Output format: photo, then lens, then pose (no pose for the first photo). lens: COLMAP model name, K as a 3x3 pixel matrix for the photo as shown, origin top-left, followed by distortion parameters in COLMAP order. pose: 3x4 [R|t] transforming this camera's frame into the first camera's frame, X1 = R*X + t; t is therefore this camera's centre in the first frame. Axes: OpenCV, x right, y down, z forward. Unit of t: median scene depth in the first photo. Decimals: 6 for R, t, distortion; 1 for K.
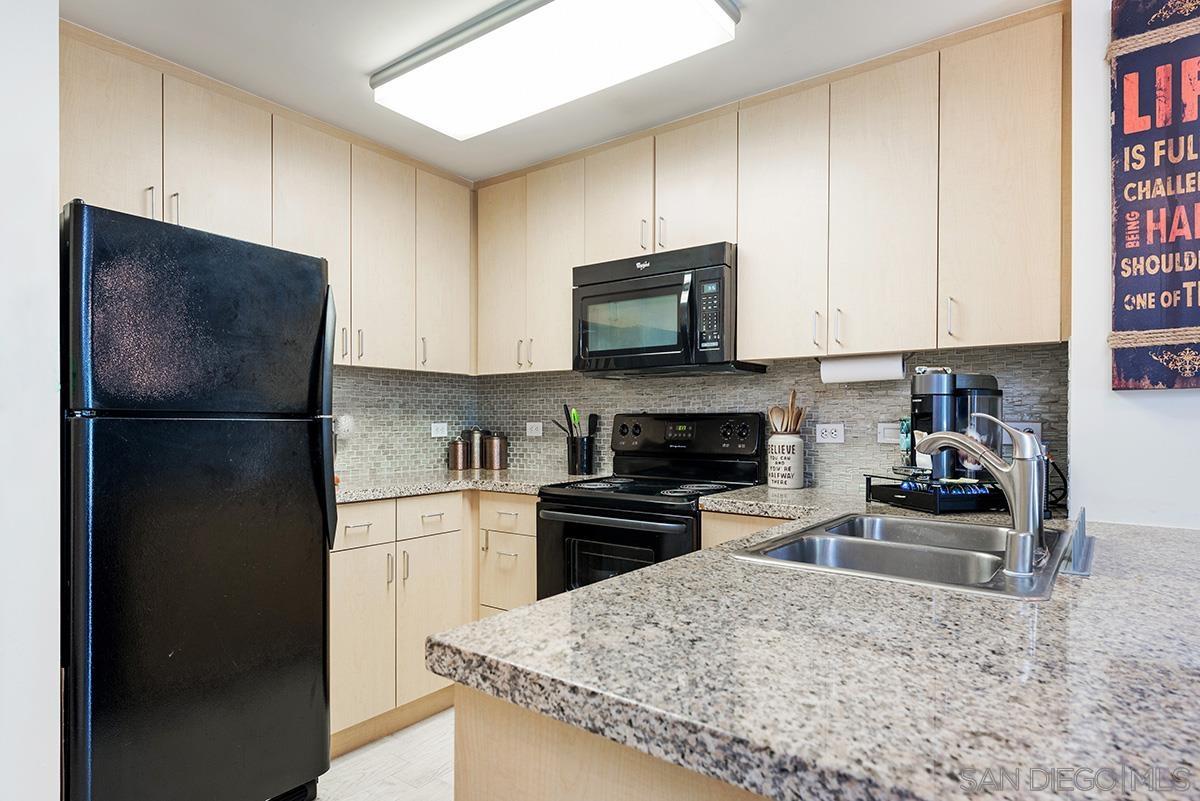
lens RADIAL K [[749.0, 0, 602.7], [0, 749.0, 425.2], [0, 0, 1]] dist [0.002569, -0.002685]
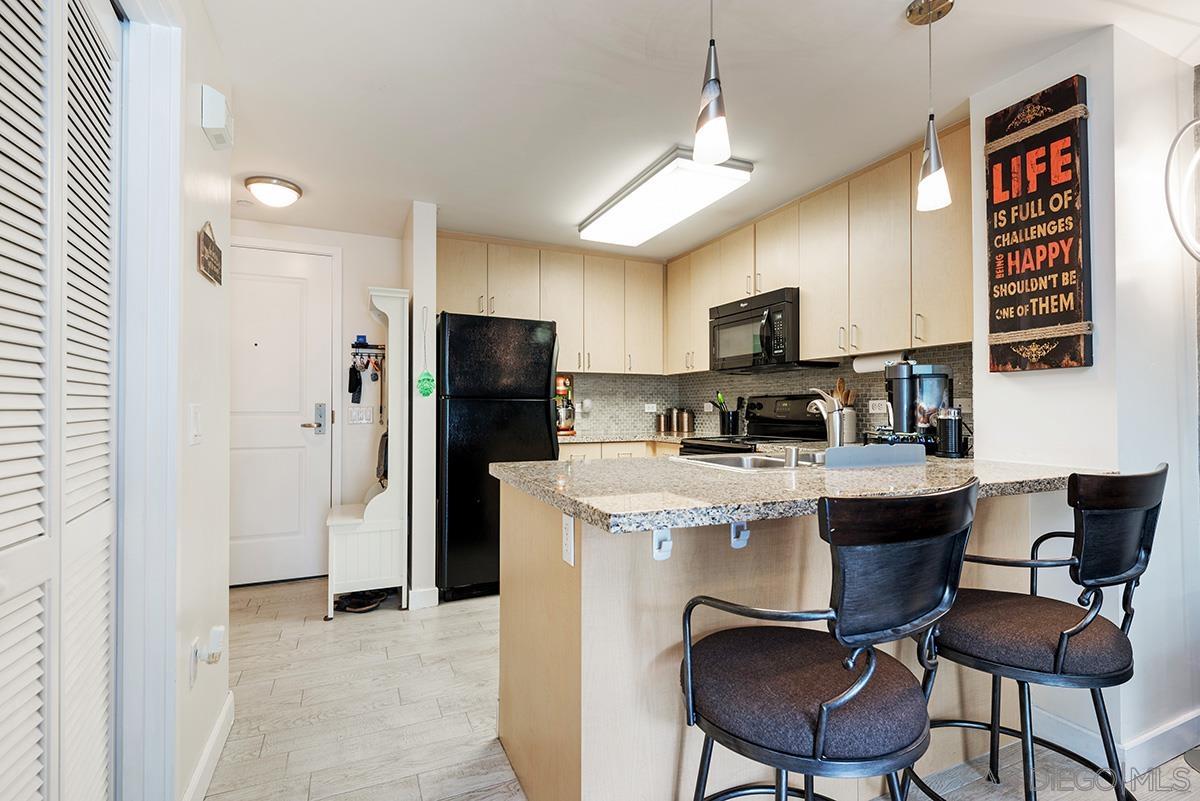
lens RADIAL K [[547.4, 0, 600.0], [0, 547.4, 400.5], [0, 0, 1]] dist [0.001774, 0.000209]
pose [[0.903478, -0.012975, -0.428439, 0.301221], [0.005135, 0.999798, -0.019450, 0.018731], [0.428604, 0.015373, 0.903361, -0.230890]]
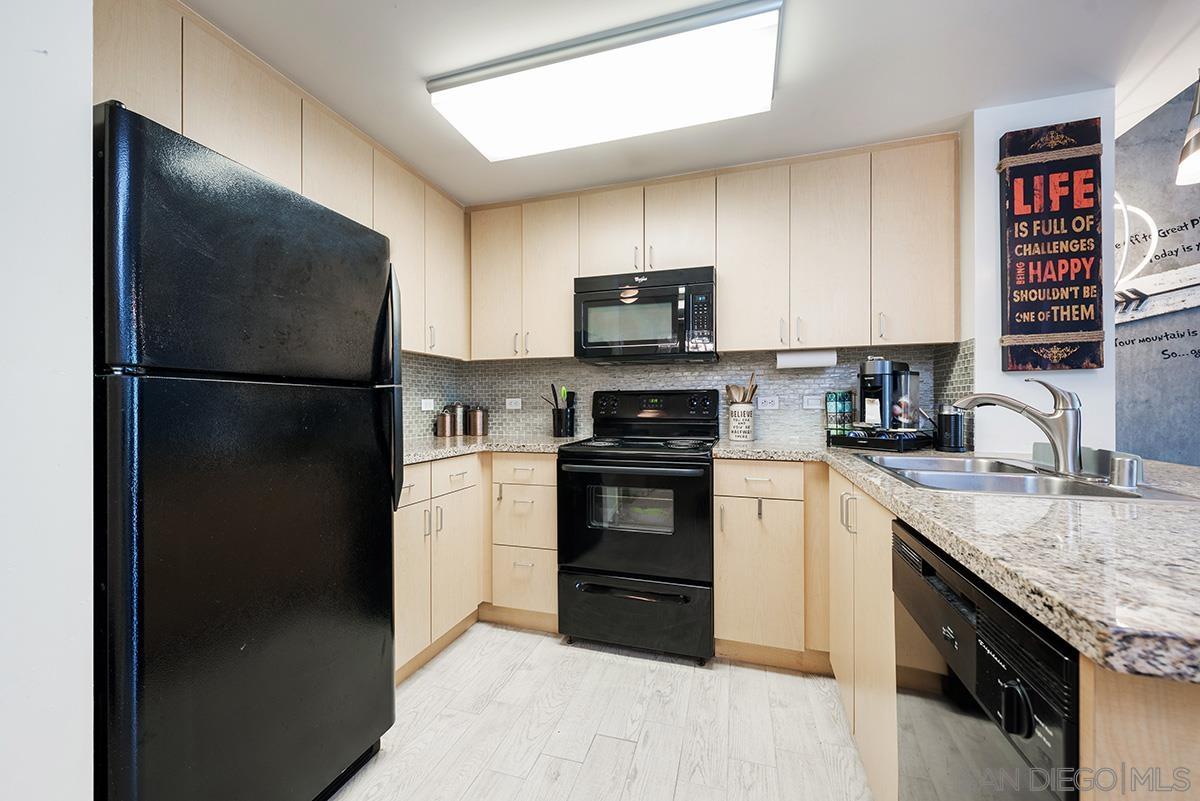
lens RADIAL K [[447.1, 0, 604.1], [0, 447.1, 407.8], [0, 0, 1]] dist [0.000255, 0.000067]
pose [[0.920301, -0.001243, 0.391209, -0.347171], [0.003776, 0.999977, -0.005704, 0.024188], [-0.391193, 0.006727, 0.920284, 0.307225]]
